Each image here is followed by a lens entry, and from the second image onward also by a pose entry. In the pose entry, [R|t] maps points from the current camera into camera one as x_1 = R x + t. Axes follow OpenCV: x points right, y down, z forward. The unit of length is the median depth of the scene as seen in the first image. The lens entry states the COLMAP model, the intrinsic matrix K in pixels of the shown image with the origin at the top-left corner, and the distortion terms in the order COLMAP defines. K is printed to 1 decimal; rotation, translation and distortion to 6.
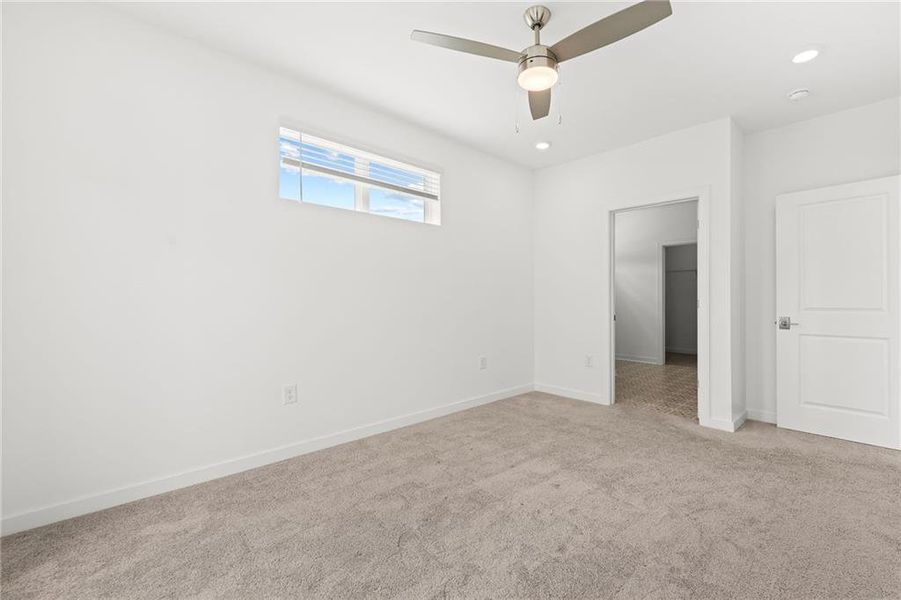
lens RADIAL K [[370.0, 0, 470.0], [0, 370.0, 296.6], [0, 0, 1]] dist [-0.002802, -0.000590]
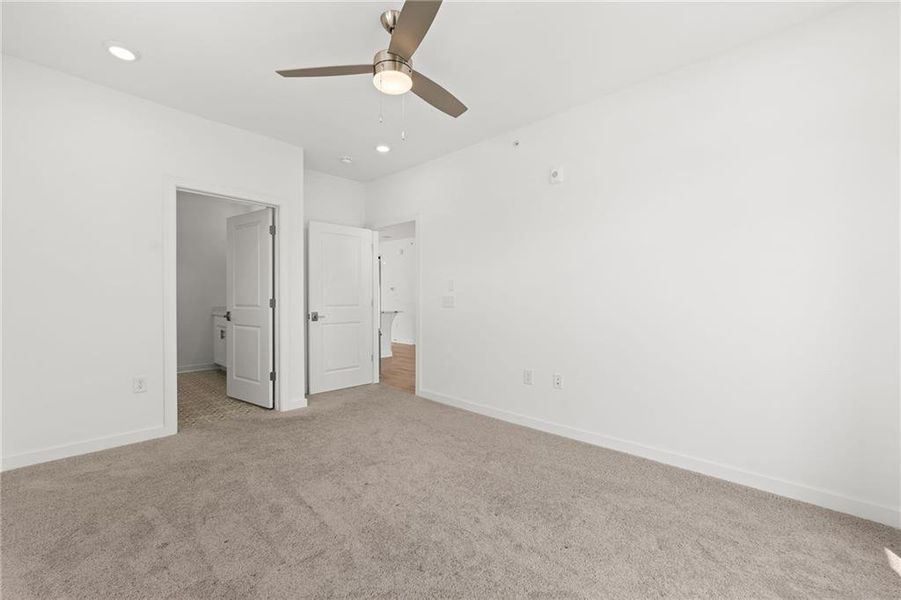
lens RADIAL K [[380.4, 0, 450.5], [0, 380.4, 300.0], [0, 0, 1]] dist [-0.001044, -0.000132]
pose [[-0.059167, -0.002144, 0.998246, -0.561723], [-0.011196, 0.999936, 0.001484, 0.003637], [-0.998185, -0.011088, -0.059188, 0.576629]]
